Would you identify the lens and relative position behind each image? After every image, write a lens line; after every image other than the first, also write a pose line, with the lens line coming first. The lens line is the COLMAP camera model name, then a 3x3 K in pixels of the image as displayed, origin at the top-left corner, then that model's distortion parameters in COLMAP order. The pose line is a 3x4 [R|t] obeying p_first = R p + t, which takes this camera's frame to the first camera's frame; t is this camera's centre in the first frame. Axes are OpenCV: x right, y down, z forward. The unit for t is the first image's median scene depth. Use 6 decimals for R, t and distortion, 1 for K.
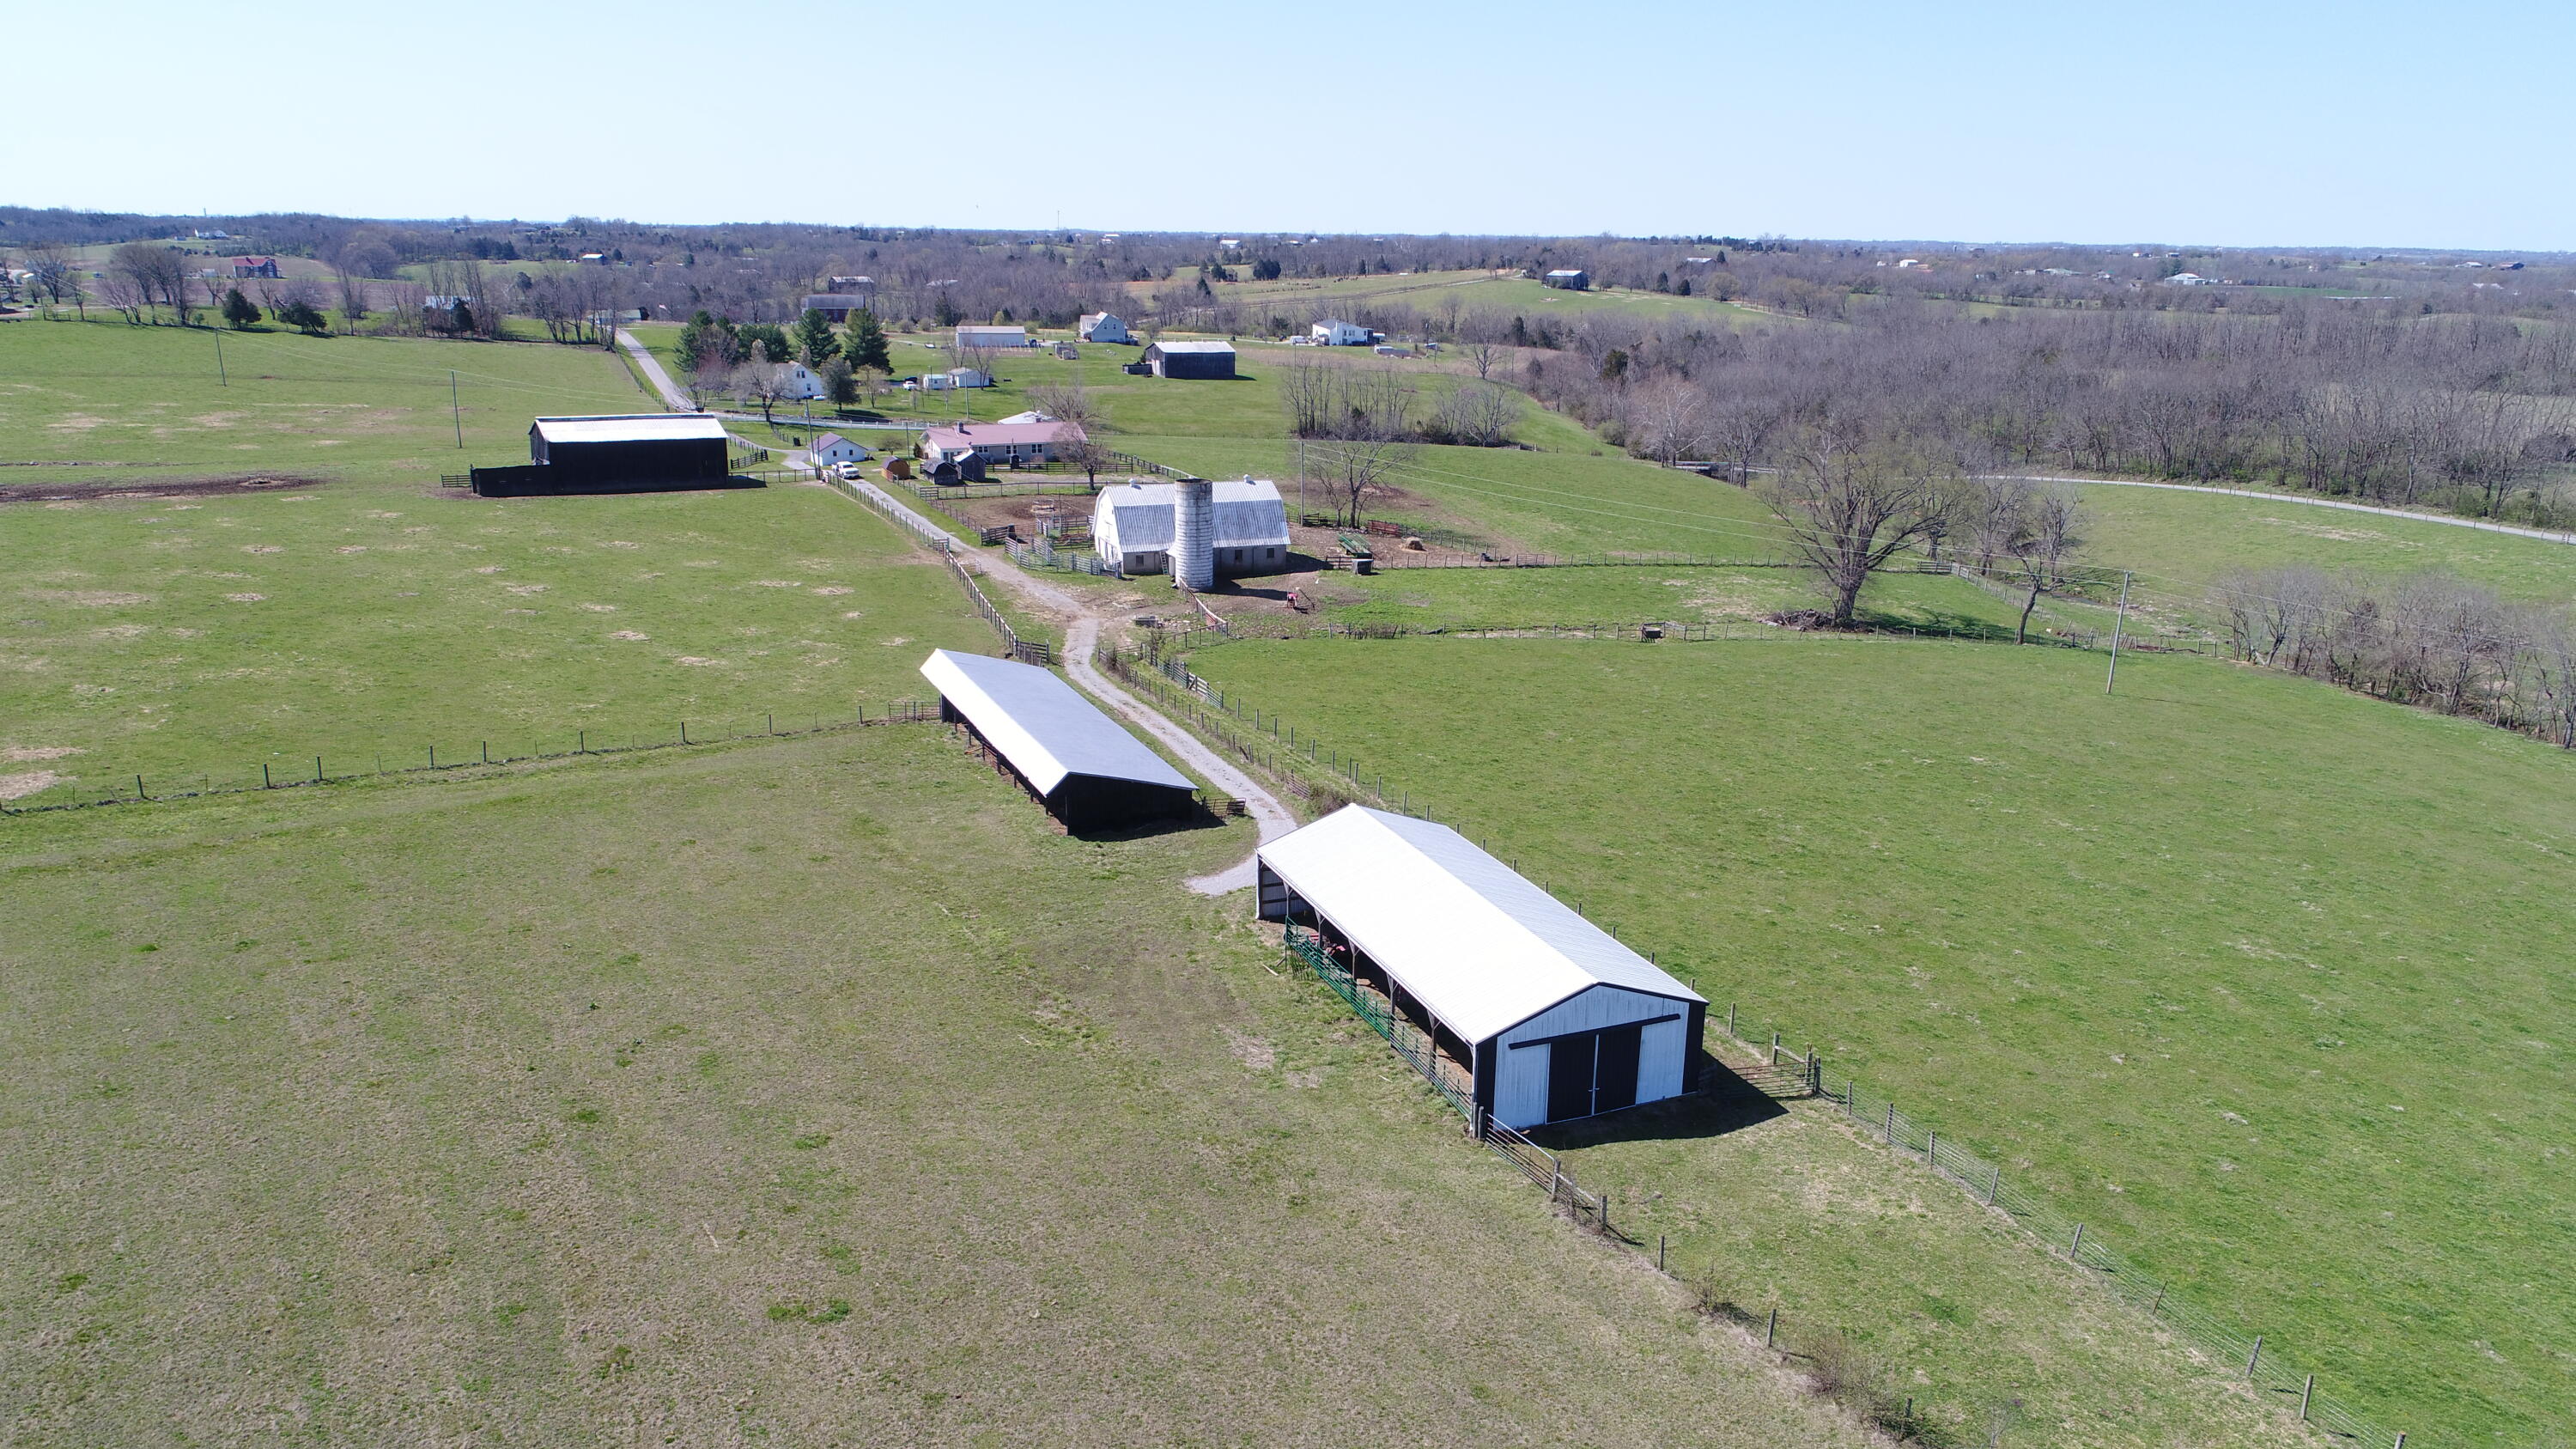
lens RADIAL K [[1726.1, 0, 1288.0], [0, 1726.1, 724.5], [0, 0, 1]] dist [-0.003788, 0.000213]
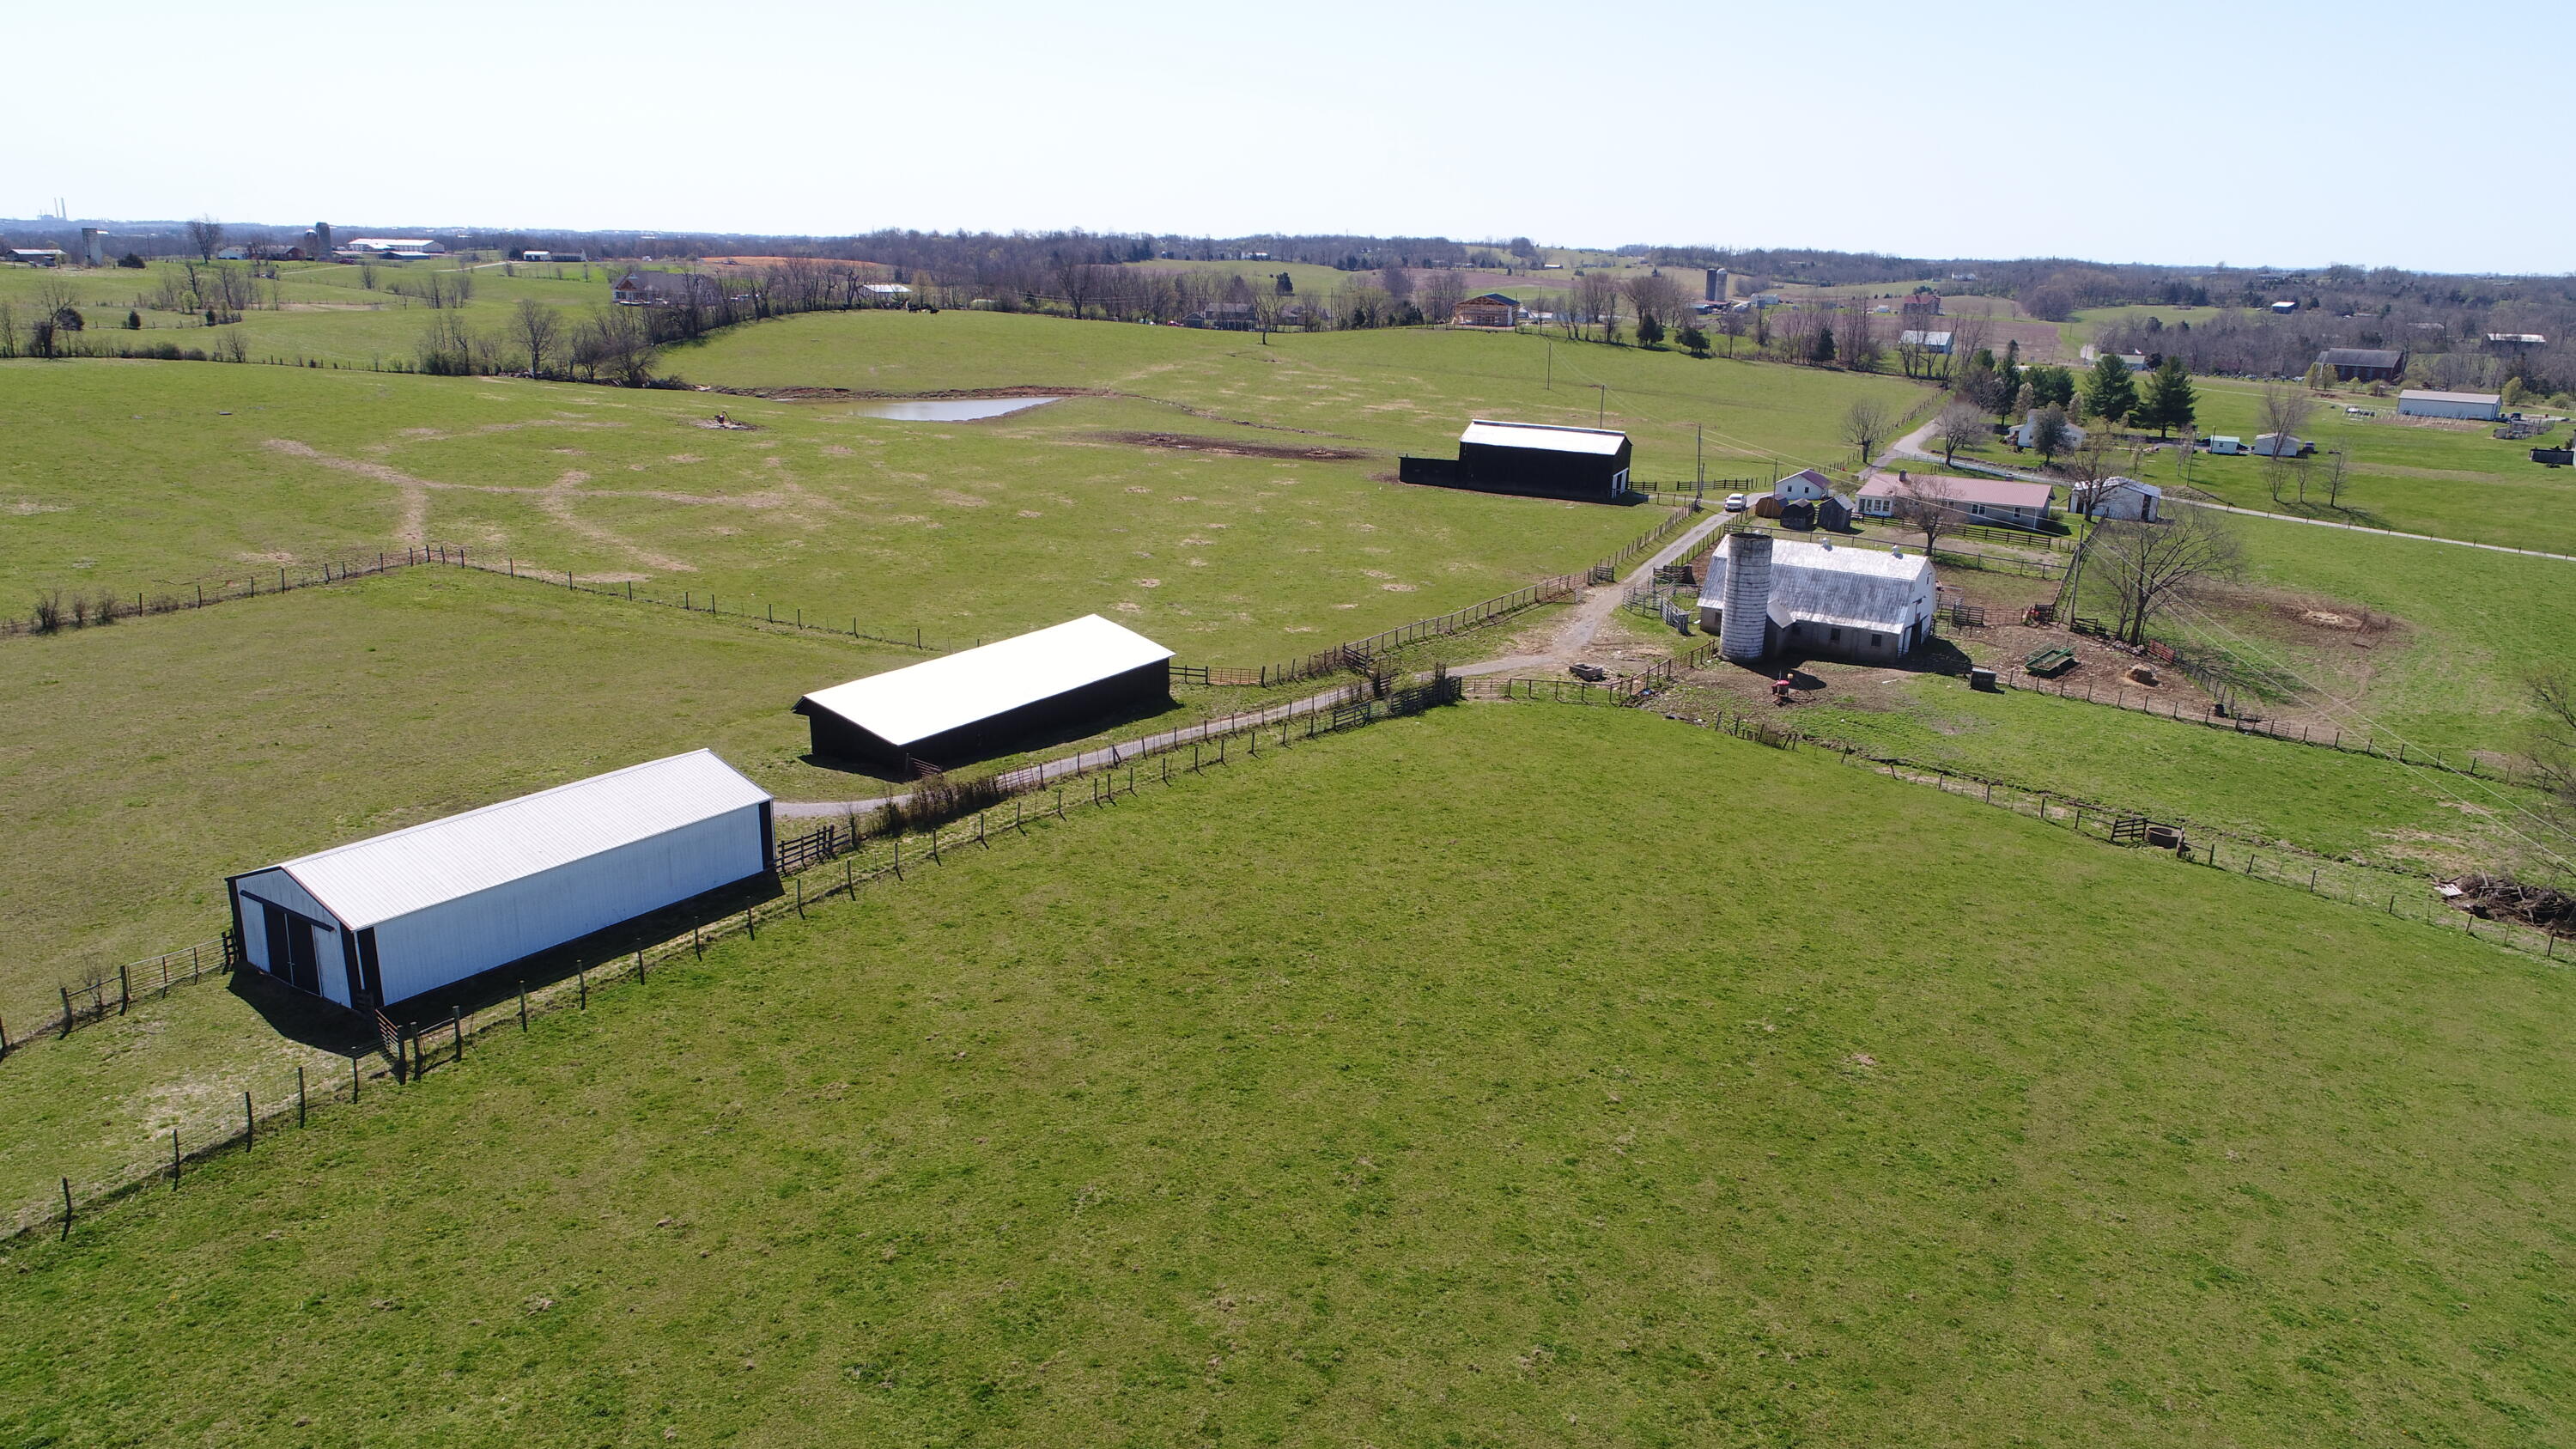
lens RADIAL K [[1726.1, 0, 1288.0], [0, 1726.1, 724.5], [0, 0, 1]] dist [-0.003788, 0.000213]
pose [[0.575548, 0.217326, -0.788362, 0.430006], [-0.237734, 0.966870, 0.092976, -0.061291], [0.782450, 0.133909, 0.608146, 0.244118]]
